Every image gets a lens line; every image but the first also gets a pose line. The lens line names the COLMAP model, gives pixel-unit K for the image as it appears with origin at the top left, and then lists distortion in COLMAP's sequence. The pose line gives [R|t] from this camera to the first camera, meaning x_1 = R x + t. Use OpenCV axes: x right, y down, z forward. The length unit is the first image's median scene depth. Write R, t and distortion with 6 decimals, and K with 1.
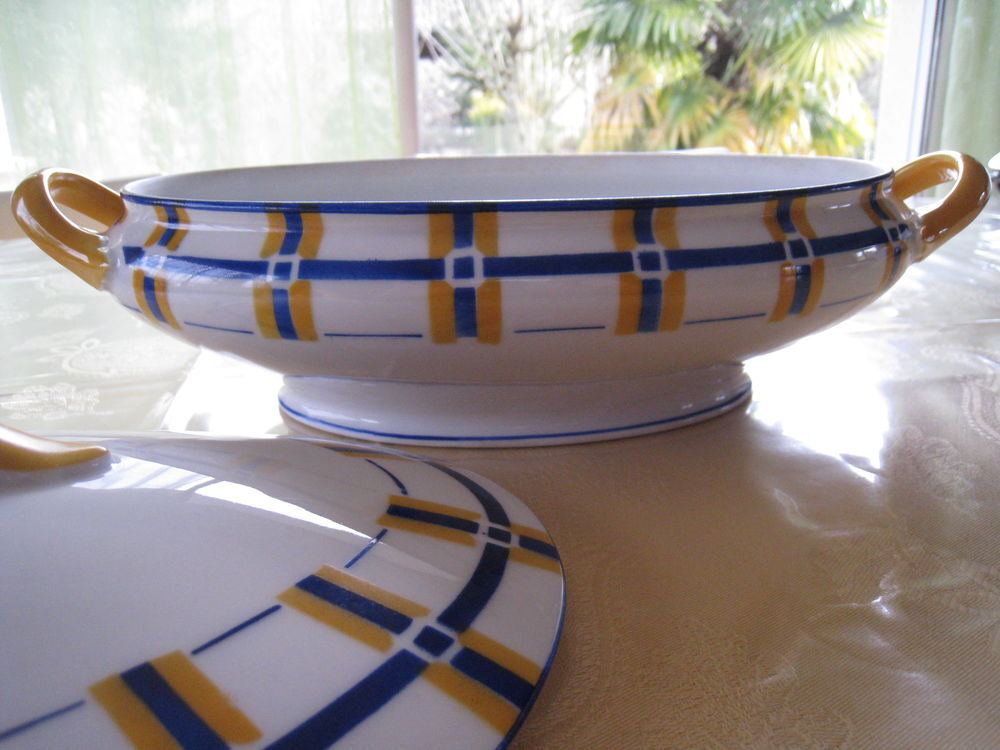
lens RADIAL K [[812.6, 0, 495.4], [0, 812.6, 383.6], [0, 0, 1]] dist [-0.136485, 0.094961]
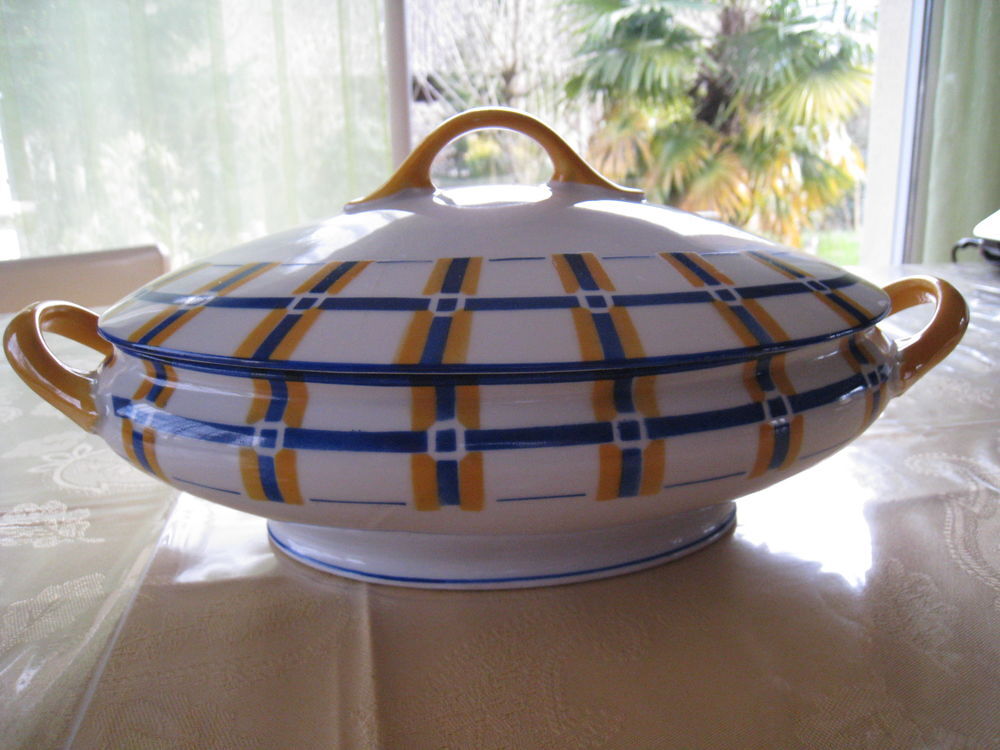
lens RADIAL K [[812.6, 0, 498.8], [0, 812.6, 365.6], [0, 0, 1]] dist [-0.136485, 0.094961]
pose [[0.999967, -0.005370, 0.006147, 0.013848], [0.005651, 0.998898, -0.046585, -0.122664], [-0.005890, 0.046618, 0.998895, -0.012736]]
